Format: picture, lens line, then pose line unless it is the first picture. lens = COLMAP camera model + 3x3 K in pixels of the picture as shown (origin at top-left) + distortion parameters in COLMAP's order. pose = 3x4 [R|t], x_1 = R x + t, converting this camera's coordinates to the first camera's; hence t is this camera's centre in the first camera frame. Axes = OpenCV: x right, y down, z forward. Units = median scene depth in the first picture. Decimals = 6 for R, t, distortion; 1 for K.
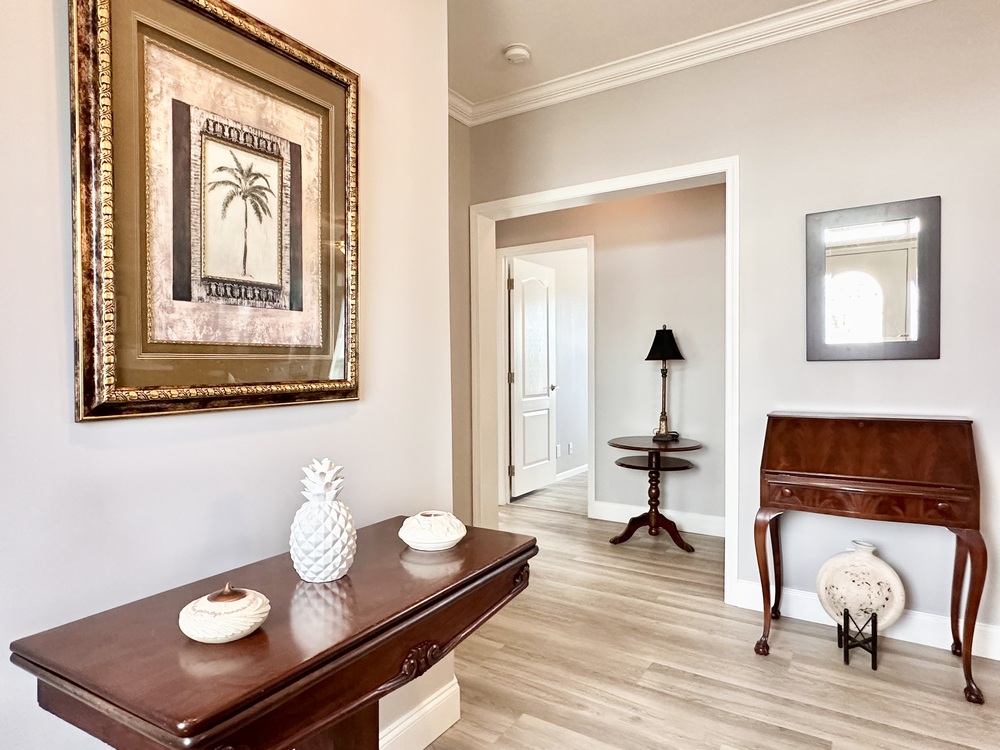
lens RADIAL K [[592.9, 0, 503.0], [0, 592.9, 380.6], [0, 0, 1]] dist [-0.000088, 0.002092]
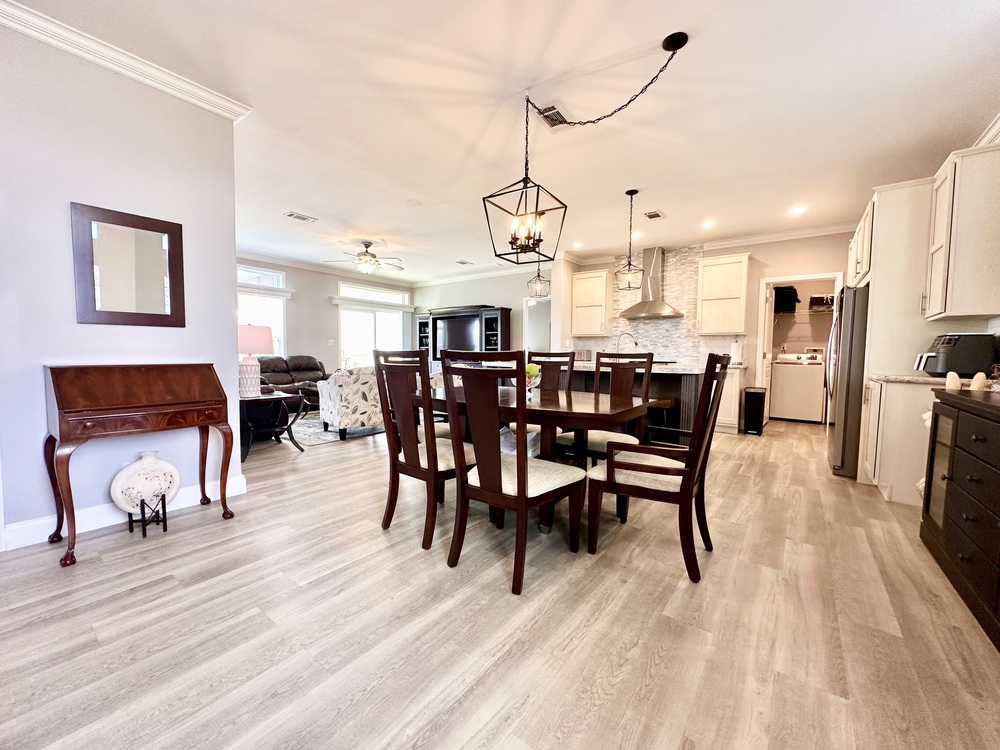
lens RADIAL K [[402.4, 0, 502.6], [0, 402.4, 374.1], [0, 0, 1]] dist [-0.002729, -0.000060]
pose [[0.086255, -0.046863, 0.995170, -0.284601], [0.014114, 0.998850, 0.045813, 0.055054], [-0.996173, 0.010094, 0.086817, 0.058682]]
